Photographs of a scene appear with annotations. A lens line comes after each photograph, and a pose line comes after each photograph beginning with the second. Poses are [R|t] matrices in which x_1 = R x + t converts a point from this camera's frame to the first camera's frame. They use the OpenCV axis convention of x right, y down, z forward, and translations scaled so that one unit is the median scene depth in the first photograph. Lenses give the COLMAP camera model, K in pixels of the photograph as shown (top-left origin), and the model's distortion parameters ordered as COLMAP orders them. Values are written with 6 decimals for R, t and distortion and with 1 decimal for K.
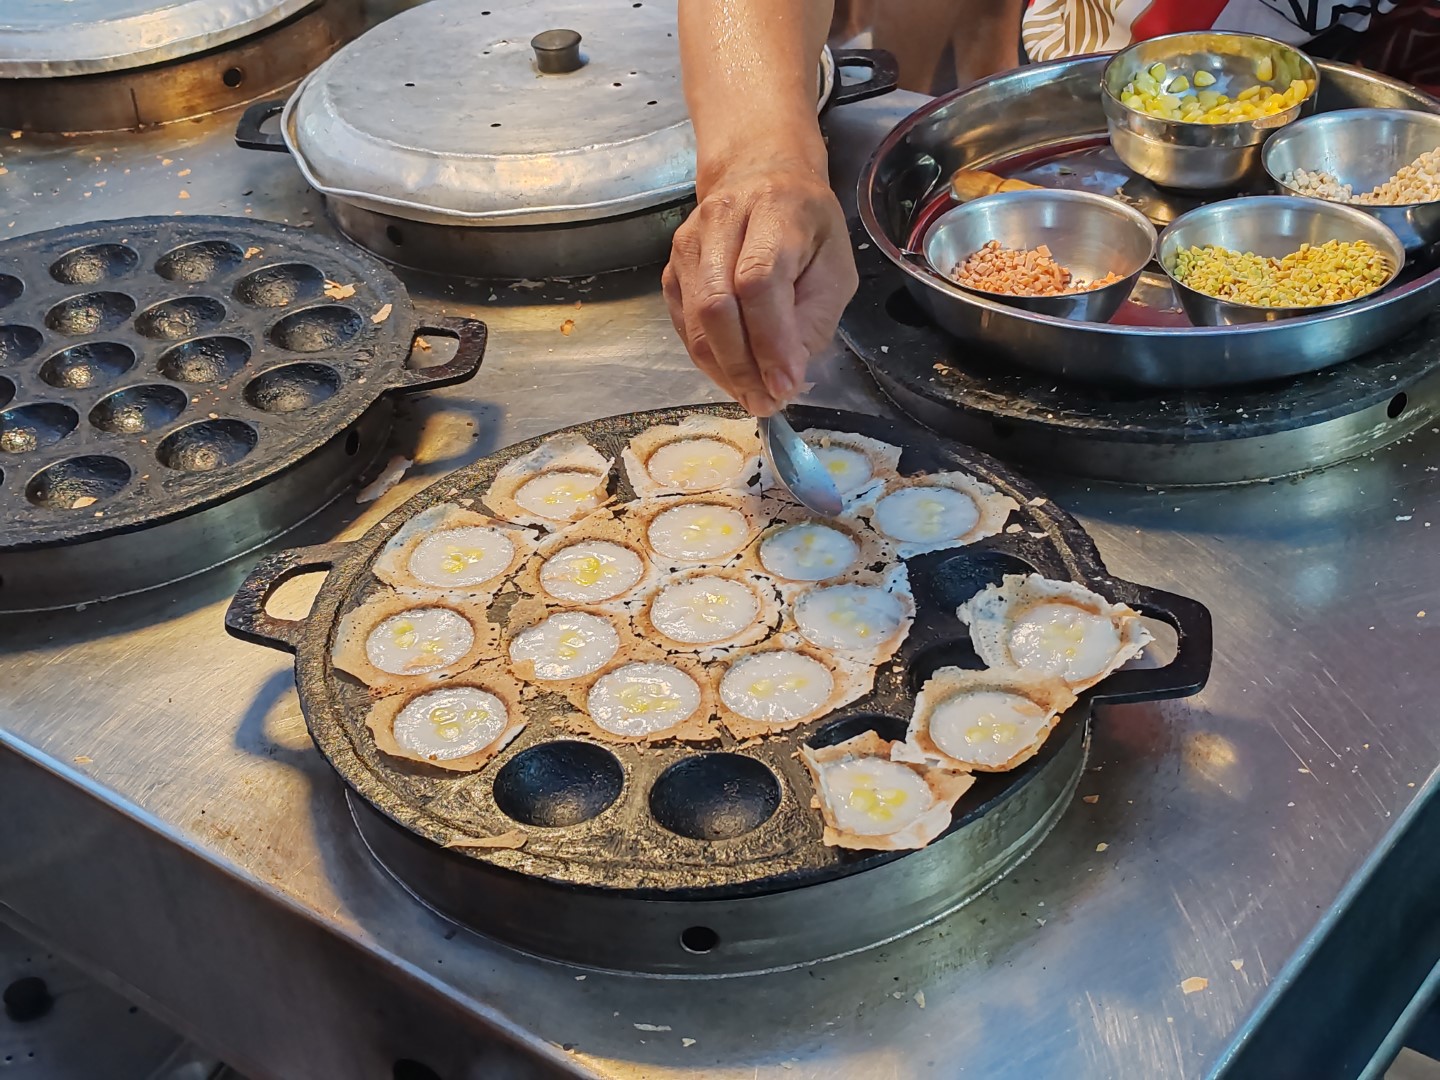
lens RADIAL K [[2212.3, 0, 720.0], [0, 2212.3, 540.0], [0, 0, 1]] dist [0.128743, -0.167744]
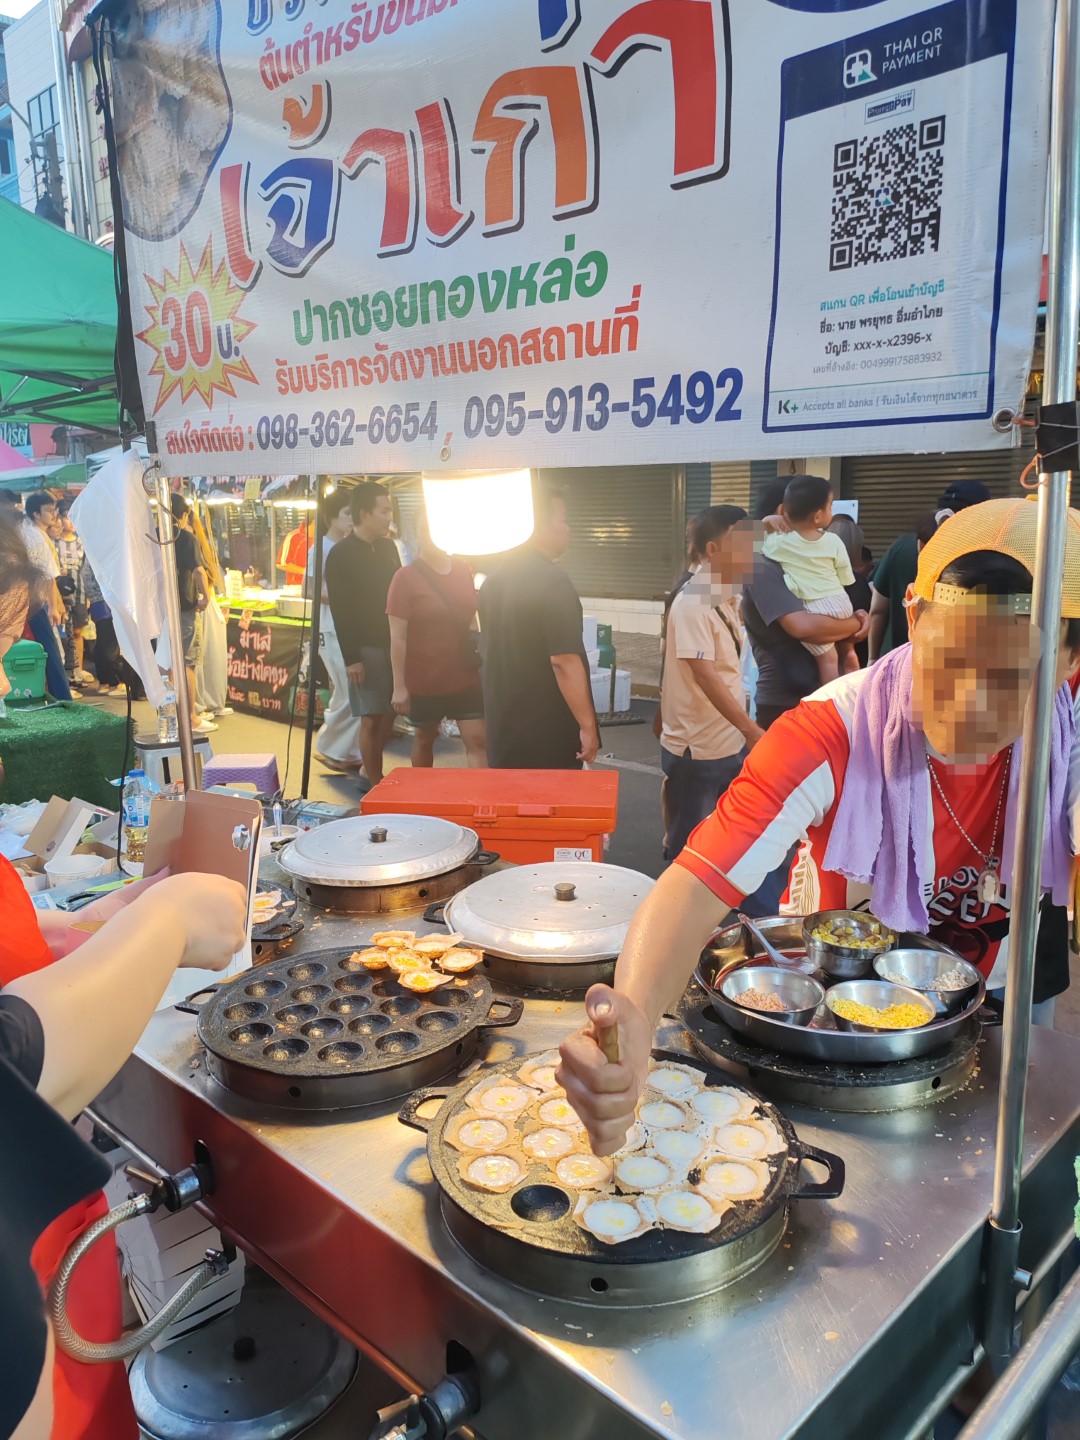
lens RADIAL K [[1089.5, 0, 540.0], [0, 1089.5, 720.0], [0, 0, 1]] dist [0.003048, -0.003645]
pose [[0.992394, 0.076709, -0.096280, -0.004713], [-0.108041, 0.917594, -0.382555, 0.068224], [0.059000, 0.390047, 0.918903, -0.144647]]
